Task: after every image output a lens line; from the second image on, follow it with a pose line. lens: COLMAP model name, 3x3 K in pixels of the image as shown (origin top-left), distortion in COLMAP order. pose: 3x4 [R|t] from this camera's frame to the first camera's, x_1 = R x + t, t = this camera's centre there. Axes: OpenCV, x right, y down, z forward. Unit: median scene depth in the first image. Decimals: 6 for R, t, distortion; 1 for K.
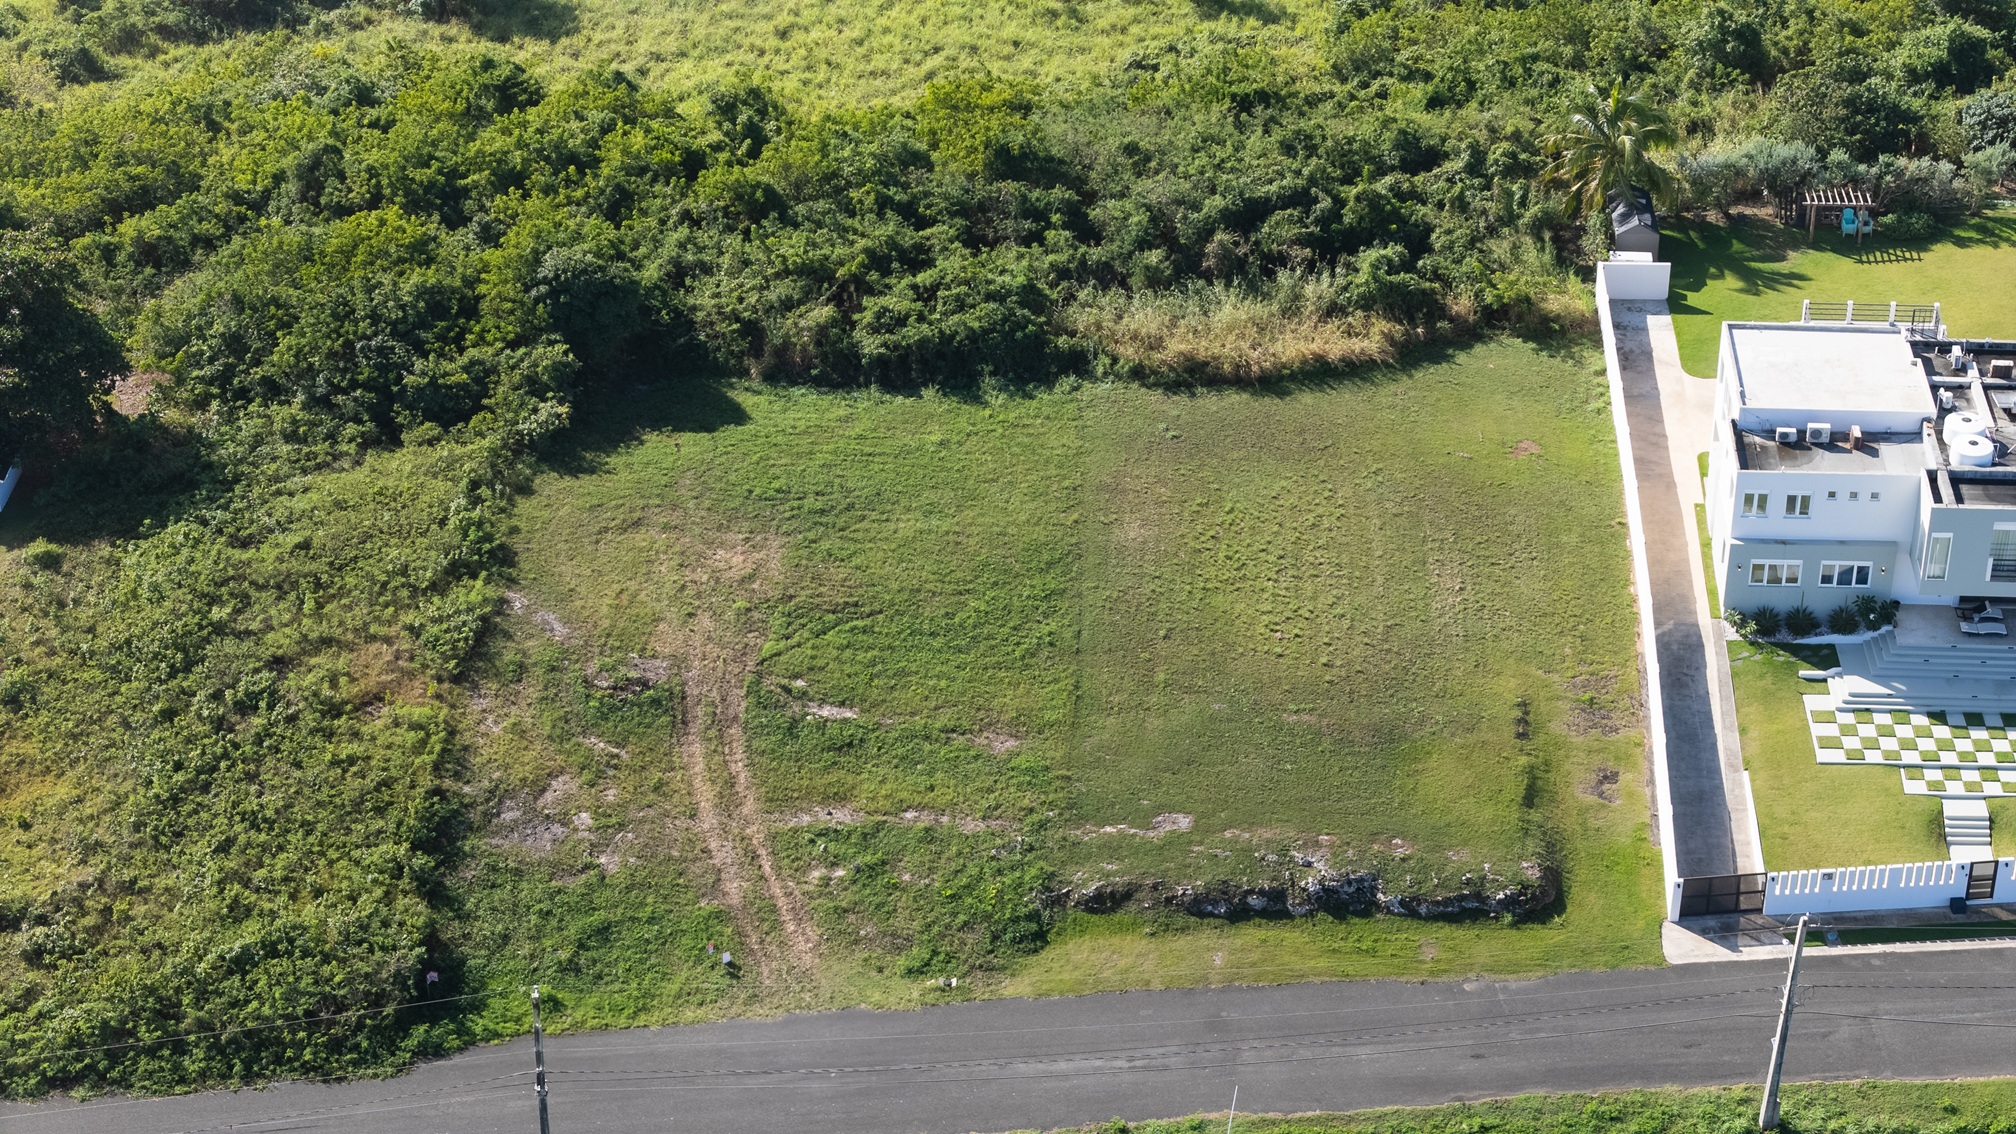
lens RADIAL K [[3833.2, 0, 1008.0], [0, 3833.2, 567.0], [0, 0, 1]] dist [-0.319314, 1.779656]
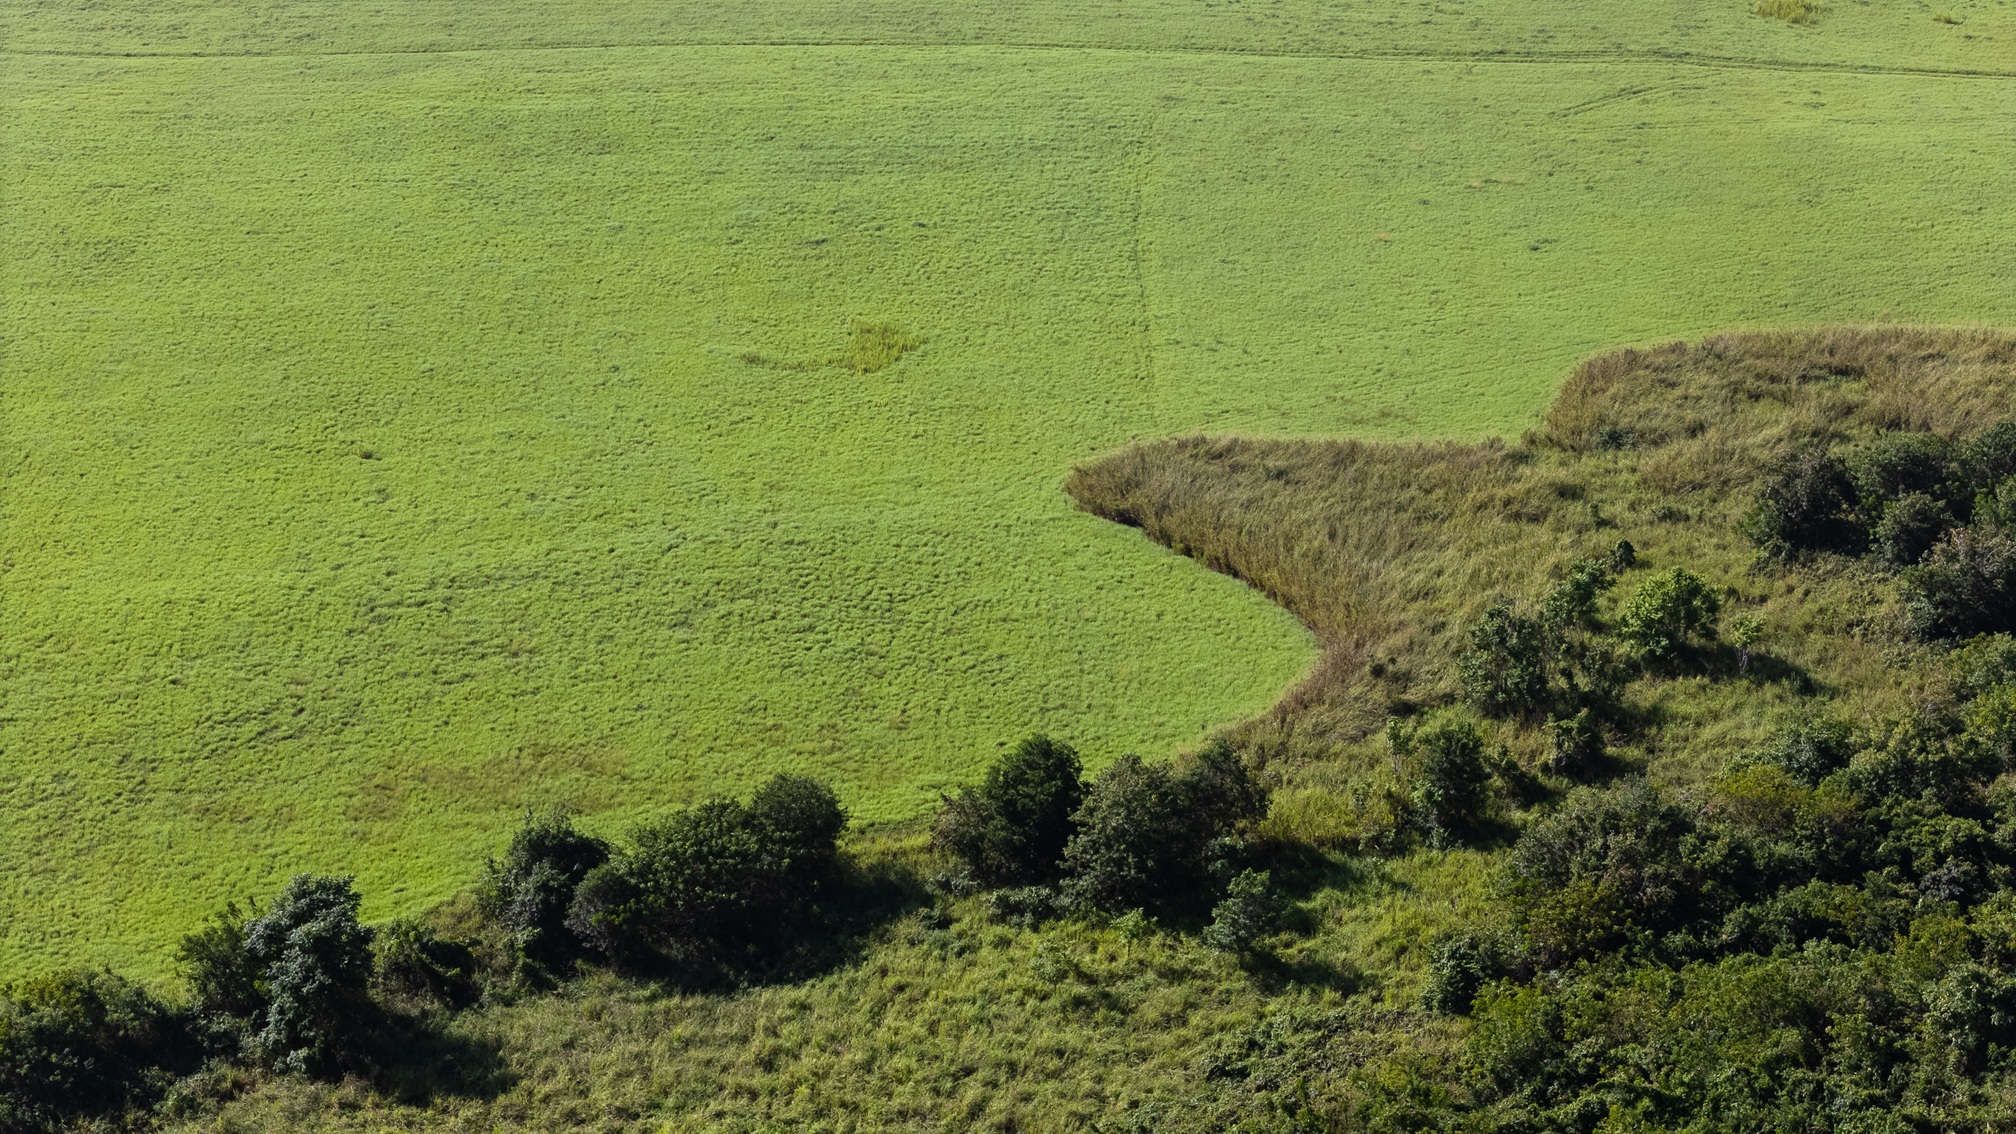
lens RADIAL K [[3833.2, 0, 1008.0], [0, 3833.2, 567.0], [0, 0, 1]] dist [-0.319314, 1.779656]
pose [[0.981692, -0.078026, 0.173759, -0.141849], [0.103191, 0.984638, -0.140852, -0.124749], [-0.160100, 0.156203, 0.974663, 0.184200]]
